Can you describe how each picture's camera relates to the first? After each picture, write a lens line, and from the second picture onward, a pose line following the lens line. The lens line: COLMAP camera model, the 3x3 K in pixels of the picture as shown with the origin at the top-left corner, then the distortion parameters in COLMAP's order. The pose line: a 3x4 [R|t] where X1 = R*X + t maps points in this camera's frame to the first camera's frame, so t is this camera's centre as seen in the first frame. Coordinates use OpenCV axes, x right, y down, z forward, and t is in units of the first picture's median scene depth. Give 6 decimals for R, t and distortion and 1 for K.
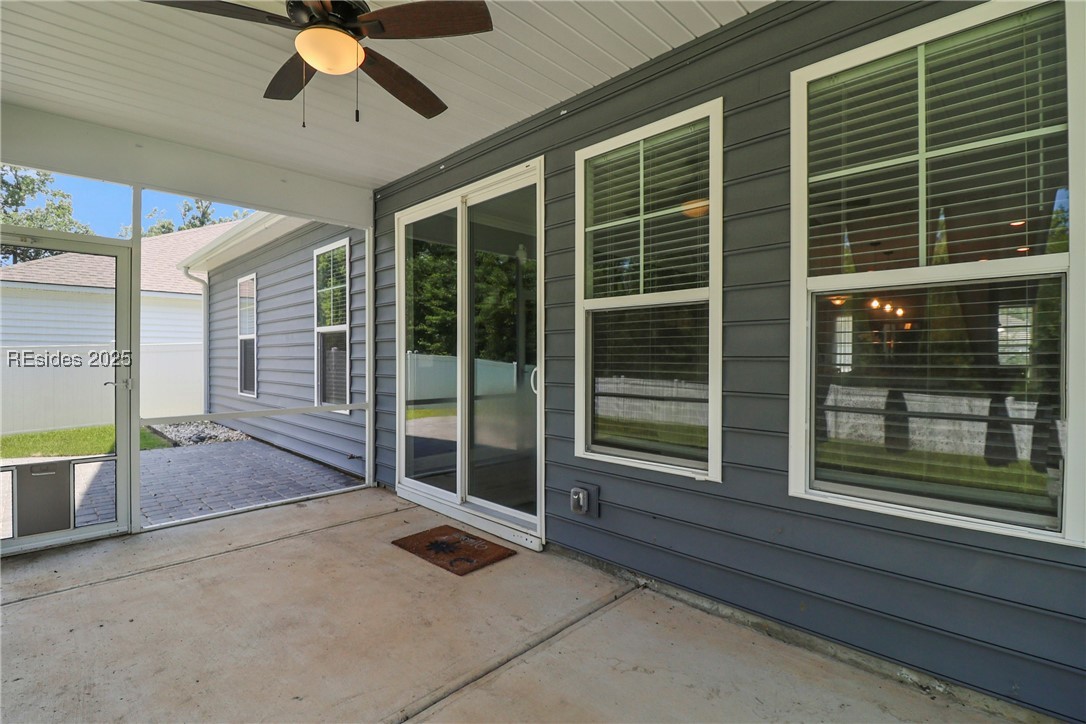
lens RADIAL K [[515.6, 0, 543.0], [0, 515.6, 362.0], [0, 0, 1]] dist [-0.002388, -0.000900]
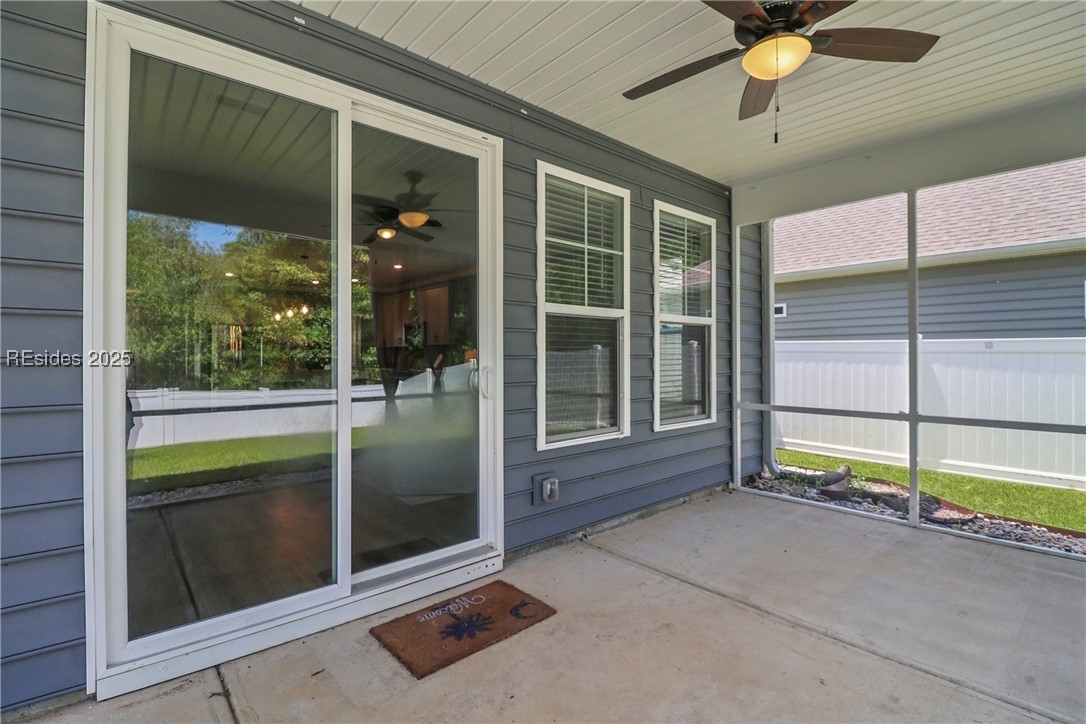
lens RADIAL K [[499.7, 0, 540.1], [0, 499.7, 356.5], [0, 0, 1]] dist [-0.002173, -0.000776]
pose [[0.074819, -0.000926, 0.997197, -1.007953], [0.014526, 0.999894, -0.000162, -0.008783], [-0.997091, 0.014498, 0.074825, 0.982056]]
